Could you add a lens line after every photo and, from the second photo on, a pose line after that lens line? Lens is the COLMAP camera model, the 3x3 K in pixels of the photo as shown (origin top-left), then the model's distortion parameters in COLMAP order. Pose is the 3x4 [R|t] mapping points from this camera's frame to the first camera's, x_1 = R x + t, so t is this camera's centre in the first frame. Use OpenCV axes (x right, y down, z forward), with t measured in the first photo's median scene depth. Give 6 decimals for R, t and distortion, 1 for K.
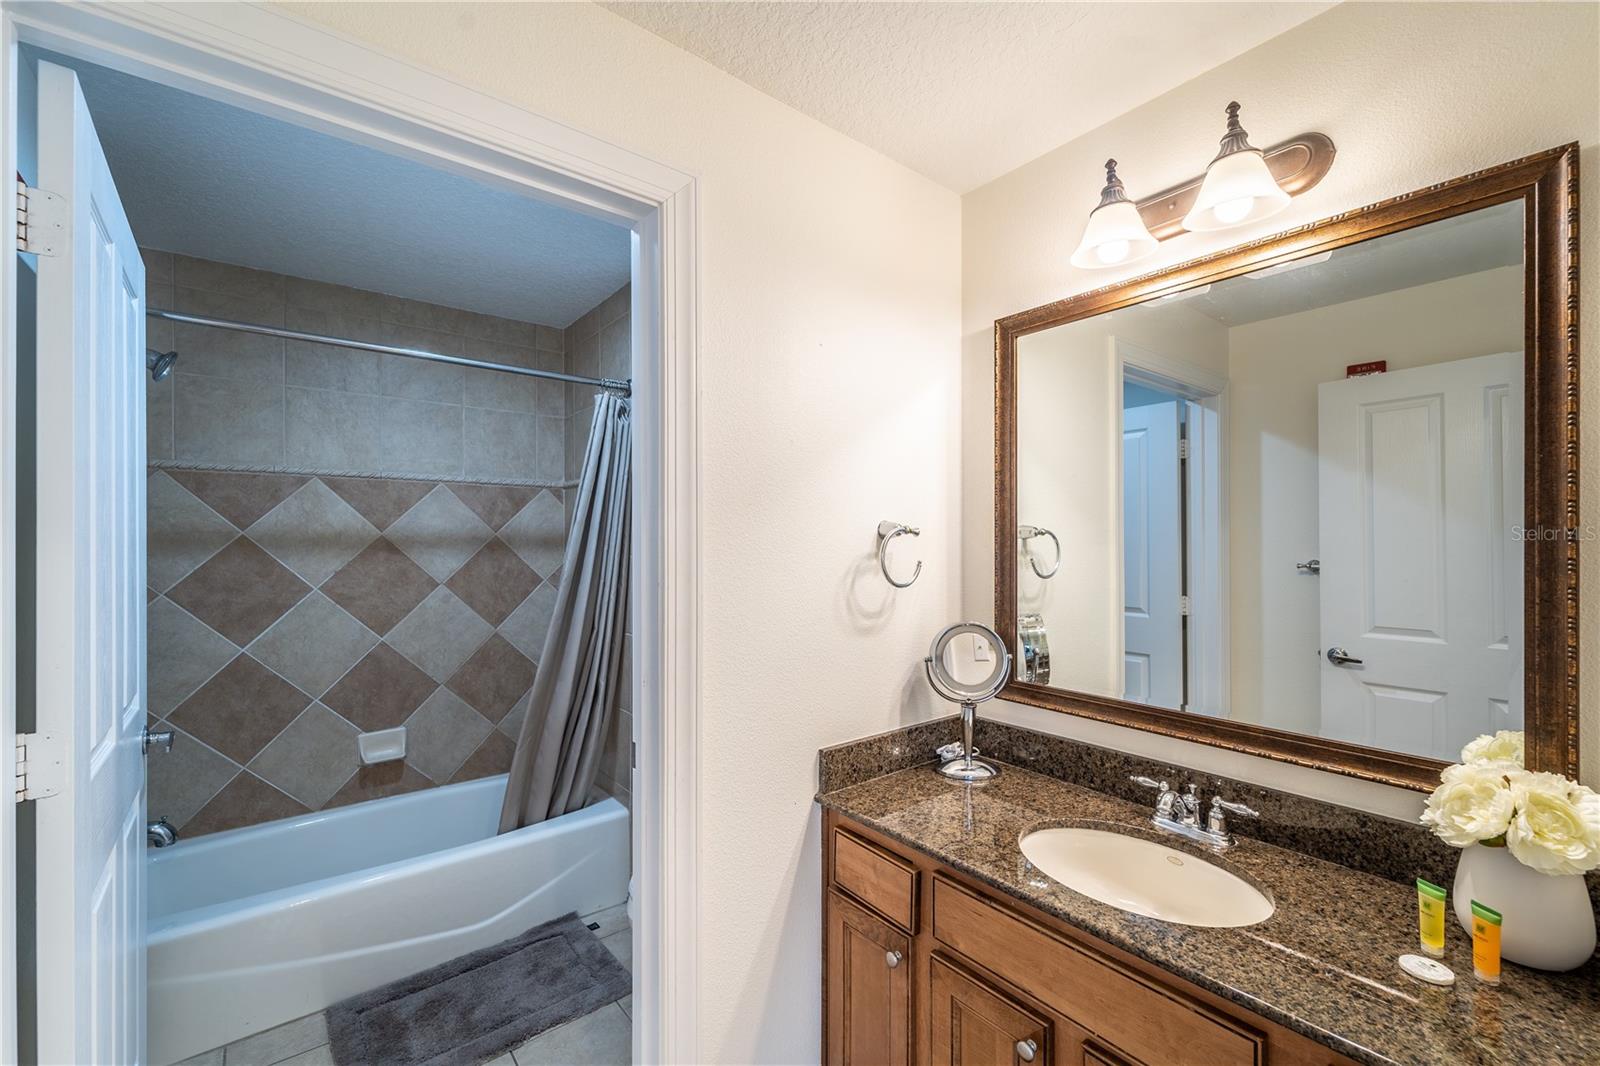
lens RADIAL K [[660.8, 0, 804.0], [0, 660.8, 538.5], [0, 0, 1]] dist [0.000223, -0.000333]
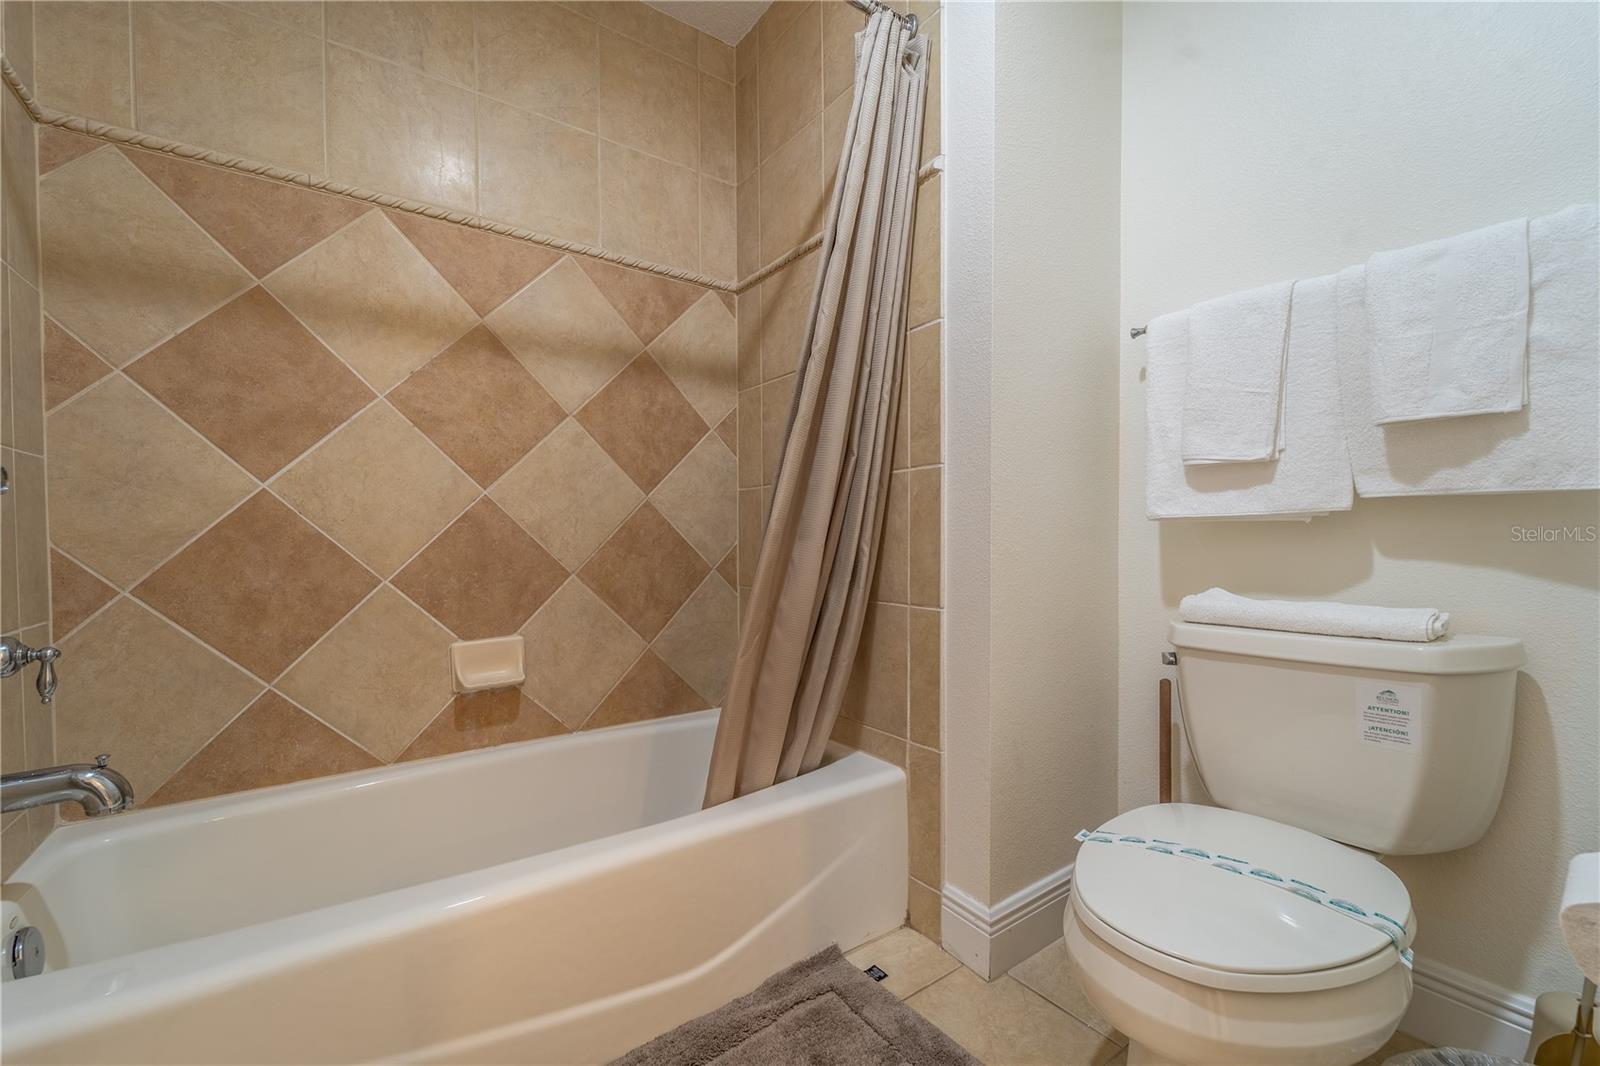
lens RADIAL K [[648.1, 0, 793.6], [0, 648.1, 548.8], [0, 0, 1]] dist [0.000868, -0.000787]
pose [[0.998682, -0.001803, -0.051293, -0.330382], [0.003046, 0.999703, 0.024167, 0.197994], [0.051235, -0.024292, 0.998391, 0.422430]]
